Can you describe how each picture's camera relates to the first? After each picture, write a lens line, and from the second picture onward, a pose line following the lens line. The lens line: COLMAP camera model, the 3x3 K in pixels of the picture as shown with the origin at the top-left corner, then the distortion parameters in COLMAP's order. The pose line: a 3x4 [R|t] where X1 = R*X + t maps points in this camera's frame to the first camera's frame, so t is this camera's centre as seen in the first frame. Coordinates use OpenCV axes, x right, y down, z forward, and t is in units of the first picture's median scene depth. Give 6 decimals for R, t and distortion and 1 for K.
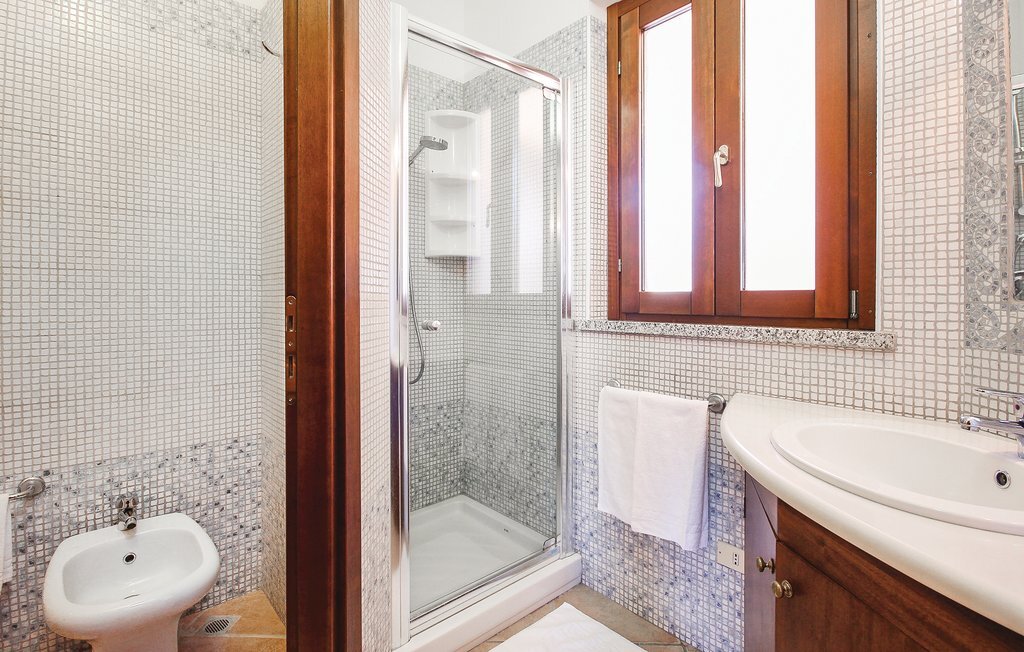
lens RADIAL K [[489.5, 0, 506.5], [0, 489.5, 314.1], [0, 0, 1]] dist [0.000972, -0.001540]
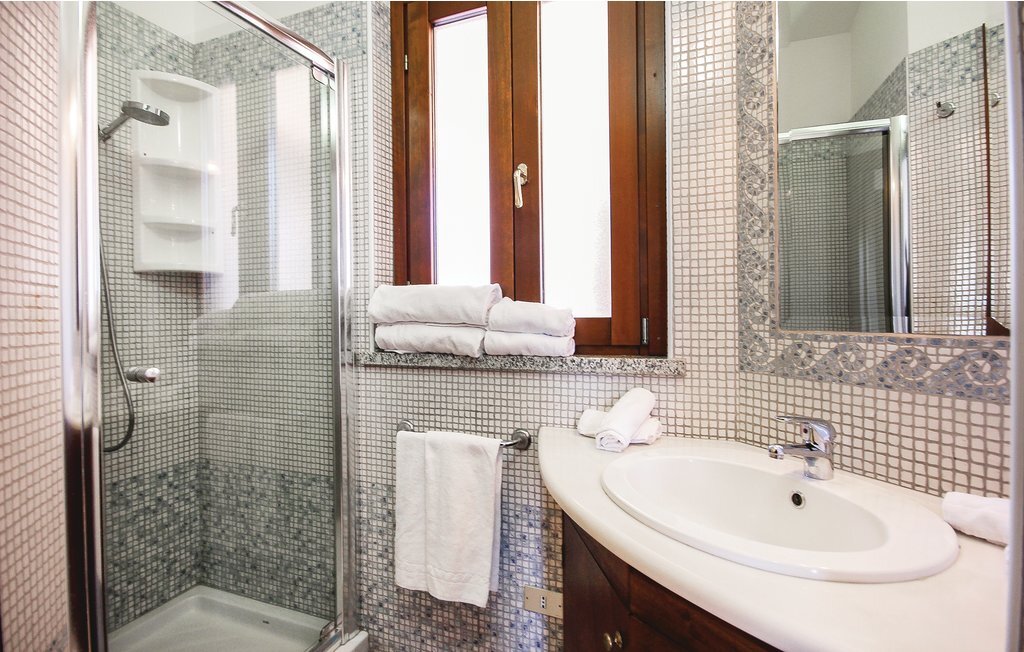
lens RADIAL K [[489.5, 0, 506.5], [0, 489.5, 314.1], [0, 0, 1]] dist [0.000972, -0.001540]
pose [[0.887626, -0.015511, 0.460303, -0.018116], [0.029958, 0.999261, -0.024099, -0.030367], [-0.459589, 0.035181, 0.887435, 0.163117]]
